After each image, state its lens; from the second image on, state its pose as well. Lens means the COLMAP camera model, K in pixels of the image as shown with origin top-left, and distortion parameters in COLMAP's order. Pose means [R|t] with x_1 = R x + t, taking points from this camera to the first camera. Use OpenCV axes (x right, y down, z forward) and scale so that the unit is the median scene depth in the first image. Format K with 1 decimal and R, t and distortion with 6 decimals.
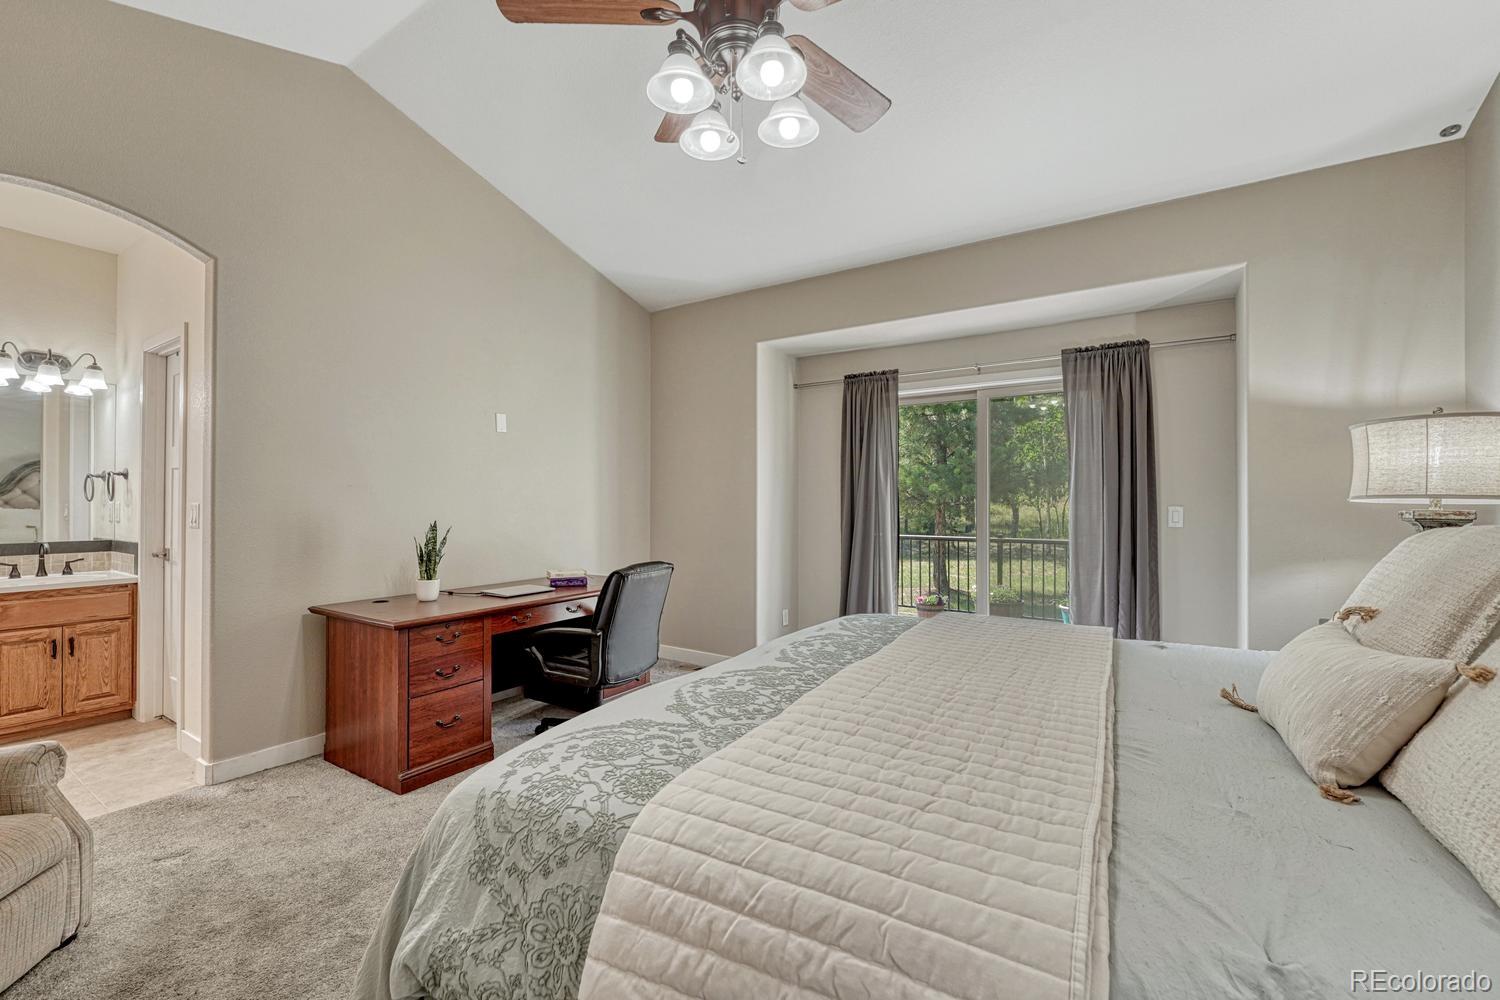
lens RADIAL K [[630.1, 0, 755.8], [0, 630.1, 498.7], [0, 0, 1]] dist [-0.010337, 0.000468]
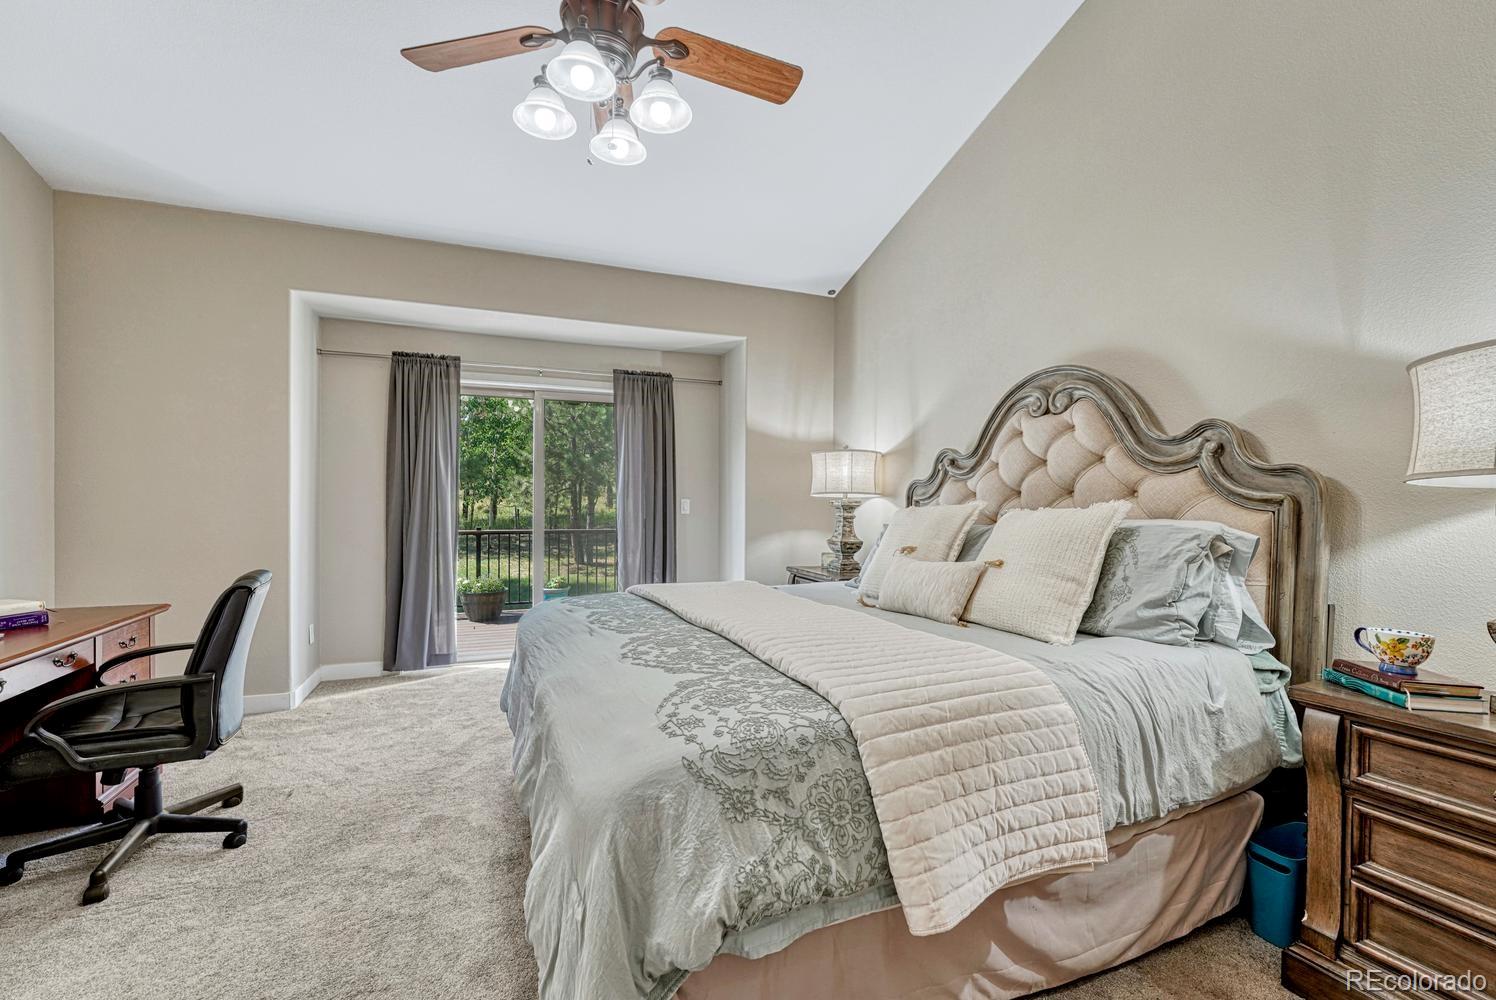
lens RADIAL K [[628.4, 0, 749.6], [0, 628.4, 503.0], [0, 0, 1]] dist [-0.010337, 0.000468]
pose [[0.574100, -0.001200, 0.818785, -0.468292], [-0.010322, 0.999909, 0.008703, 0.009742], [-0.818720, -0.013448, 0.574035, 0.119147]]
